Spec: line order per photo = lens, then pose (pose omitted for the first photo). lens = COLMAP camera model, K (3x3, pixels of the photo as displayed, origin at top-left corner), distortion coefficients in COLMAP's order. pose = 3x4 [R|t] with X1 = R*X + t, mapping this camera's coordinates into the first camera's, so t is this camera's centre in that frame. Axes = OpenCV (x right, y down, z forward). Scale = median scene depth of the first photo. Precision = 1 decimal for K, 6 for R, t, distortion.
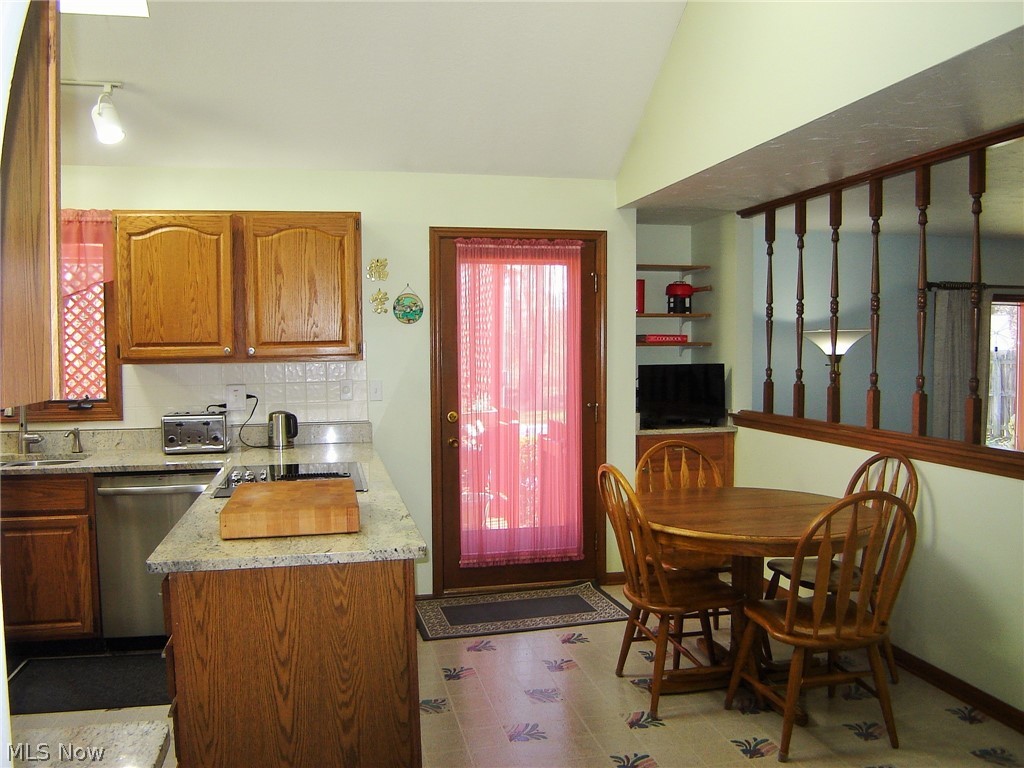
lens RADIAL K [[827.8, 0, 510.5], [0, 827.8, 386.1], [0, 0, 1]] dist [-0.087895, 0.023304]
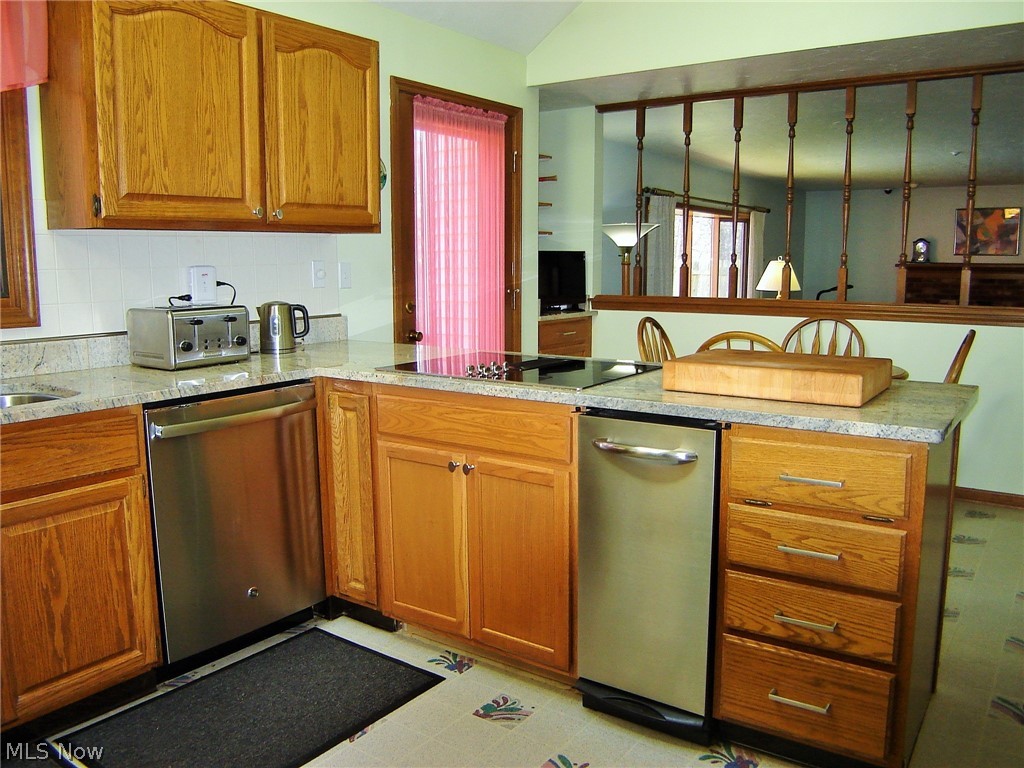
lens RADIAL K [[827.8, 0, 511.7], [0, 827.8, 383.9], [0, 0, 1]] dist [-0.087895, 0.023304]
pose [[0.742667, -0.092832, 0.663196, -0.658072], [0.030395, 0.993997, 0.105099, 0.034841], [-0.668971, -0.057896, 0.741030, 0.341146]]
